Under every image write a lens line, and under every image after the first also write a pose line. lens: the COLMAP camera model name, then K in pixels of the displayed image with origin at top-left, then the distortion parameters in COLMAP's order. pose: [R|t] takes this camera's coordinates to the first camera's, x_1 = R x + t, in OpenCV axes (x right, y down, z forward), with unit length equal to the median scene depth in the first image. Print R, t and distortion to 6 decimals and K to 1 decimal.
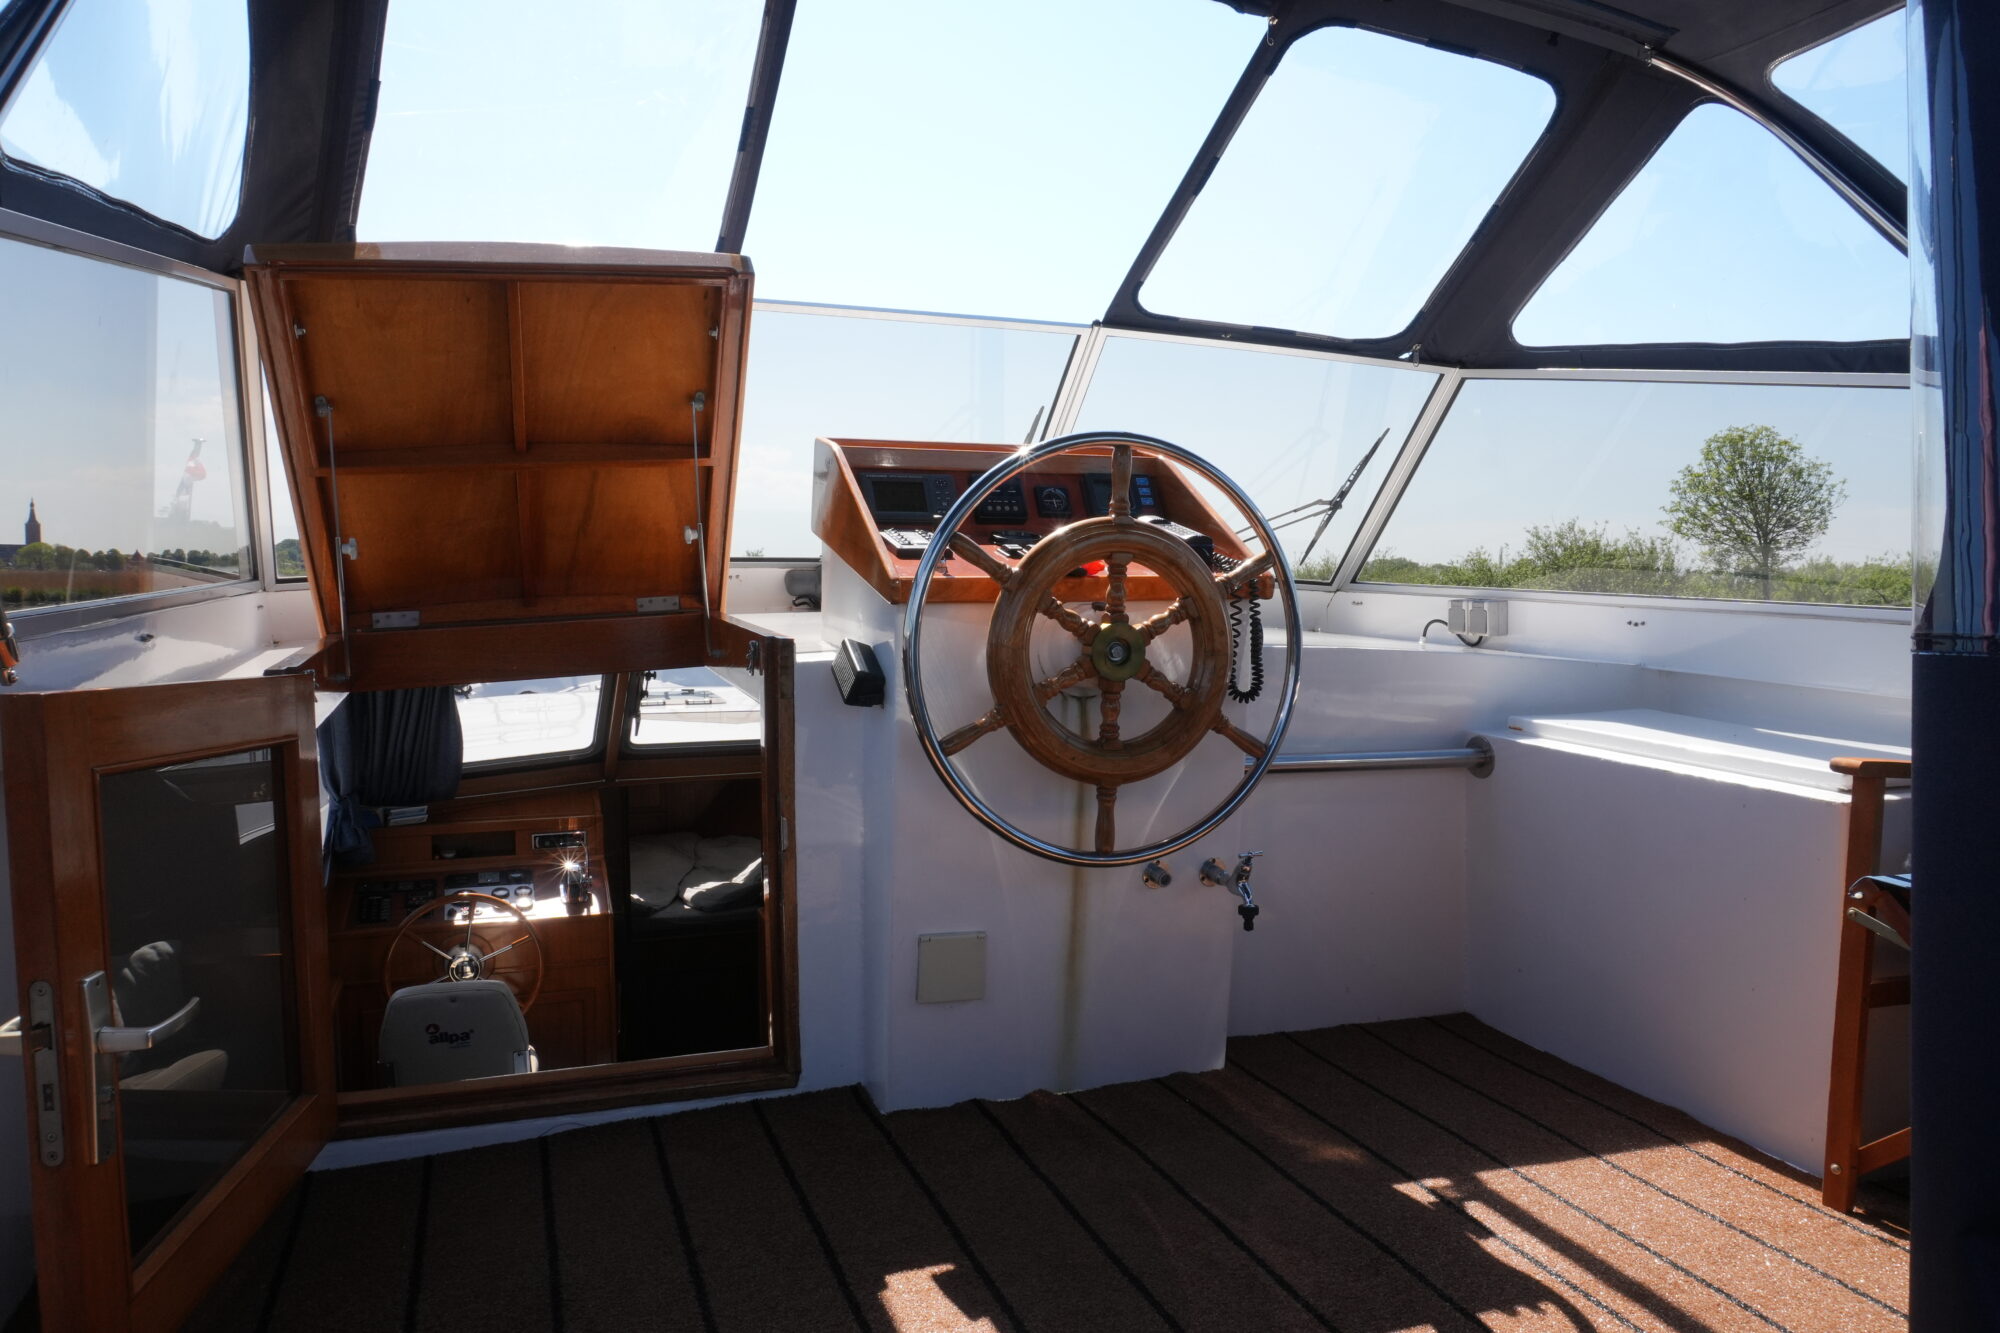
lens RADIAL K [[1354.5, 0, 991.0], [0, 1354.5, 673.3], [0, 0, 1]] dist [-0.052323, 0.031603]
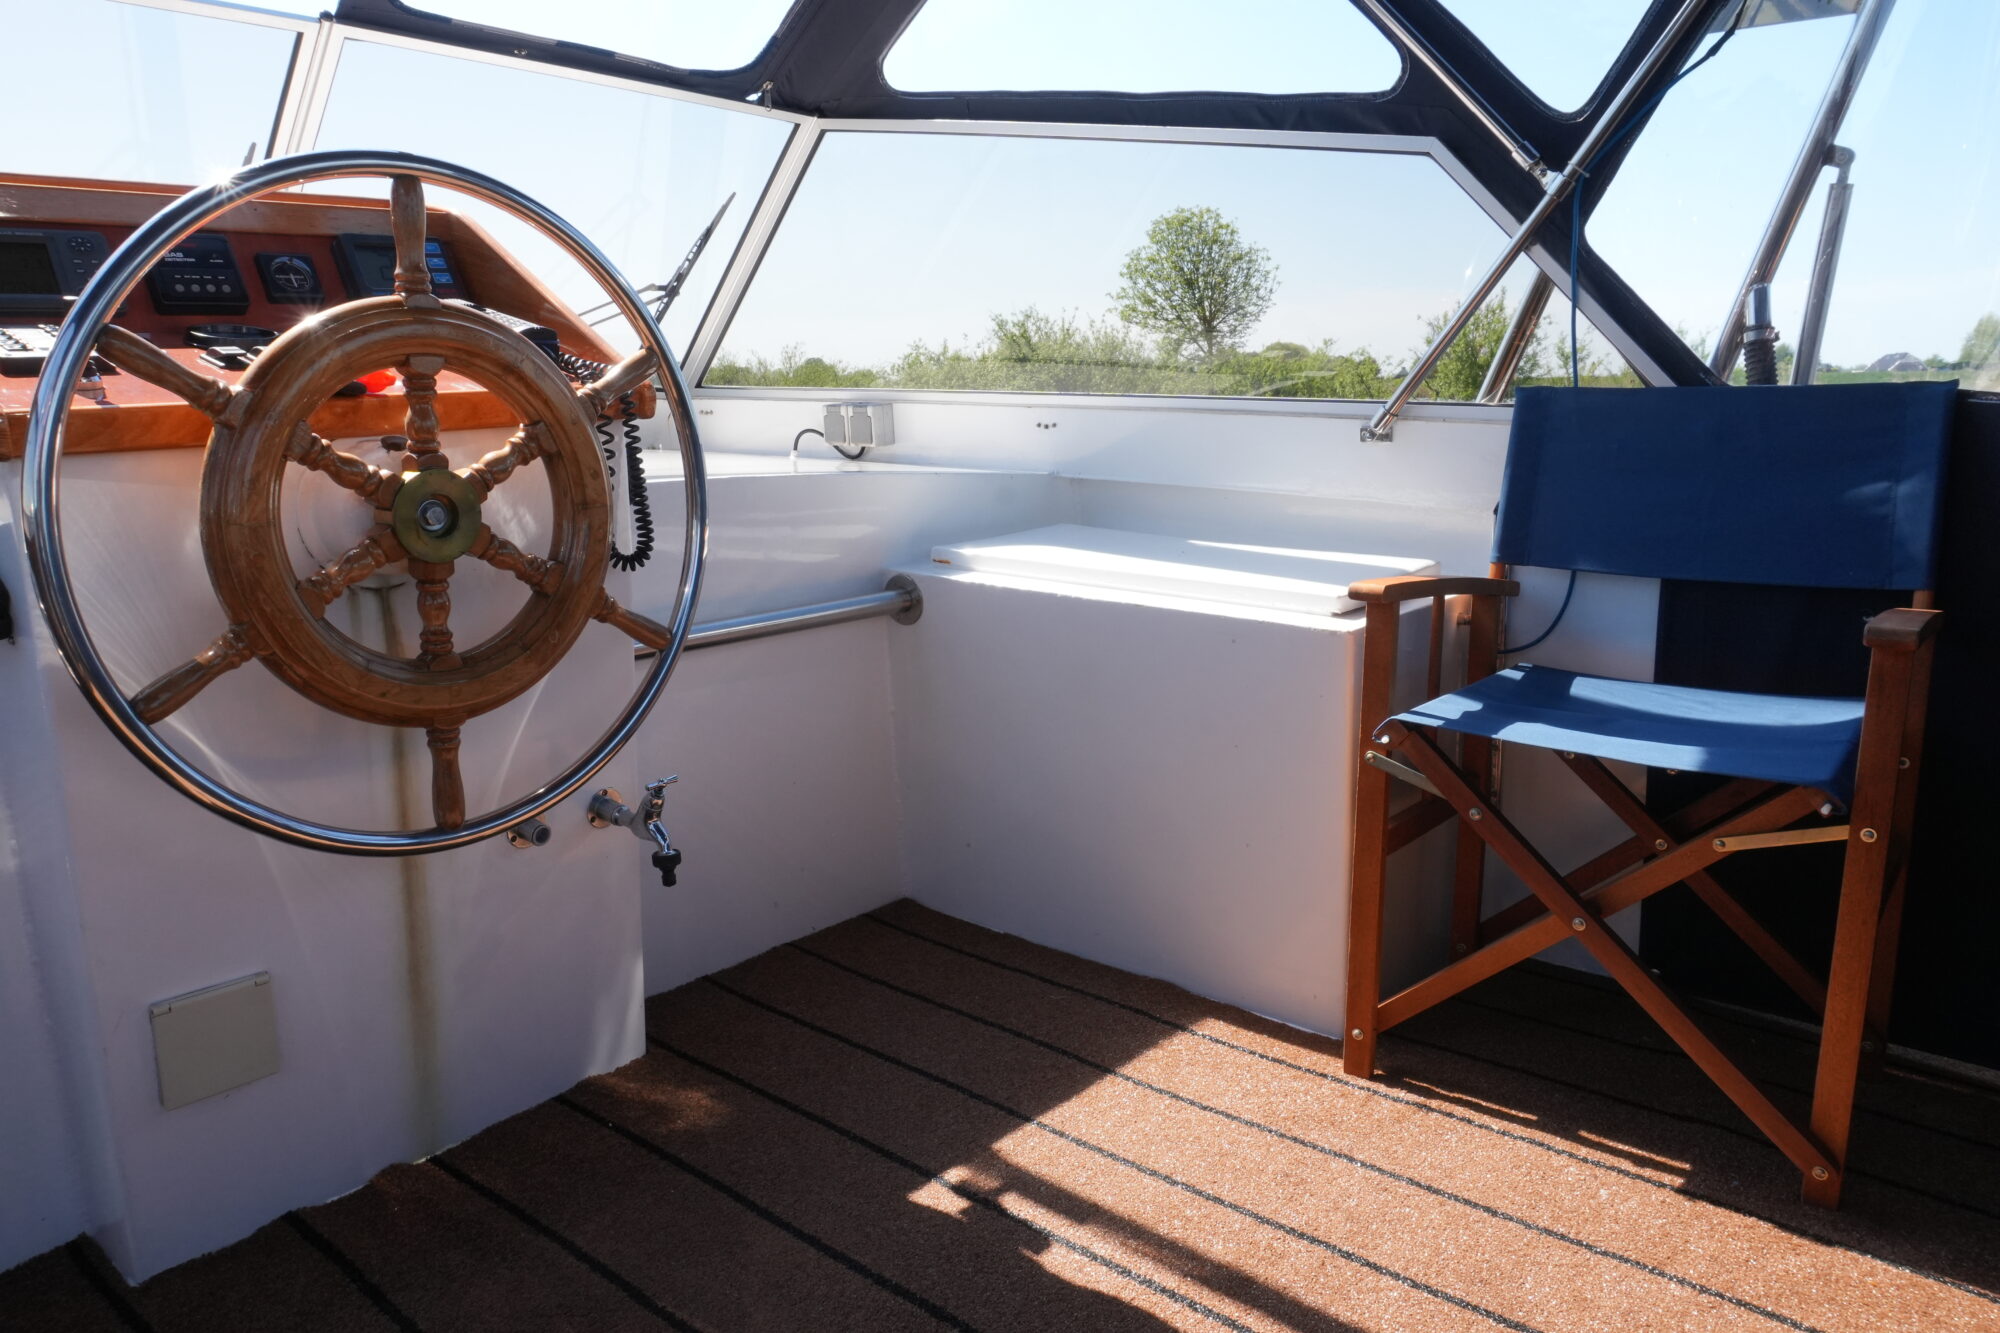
lens RADIAL K [[1354.5, 0, 975.7], [0, 1354.5, 671.5], [0, 0, 1]] dist [-0.052323, 0.031603]
pose [[0.873596, -0.128100, 0.469490, 0.009849], [0.060436, 0.985823, 0.156526, -0.025265], [-0.482885, -0.108367, 0.868953, 0.306990]]
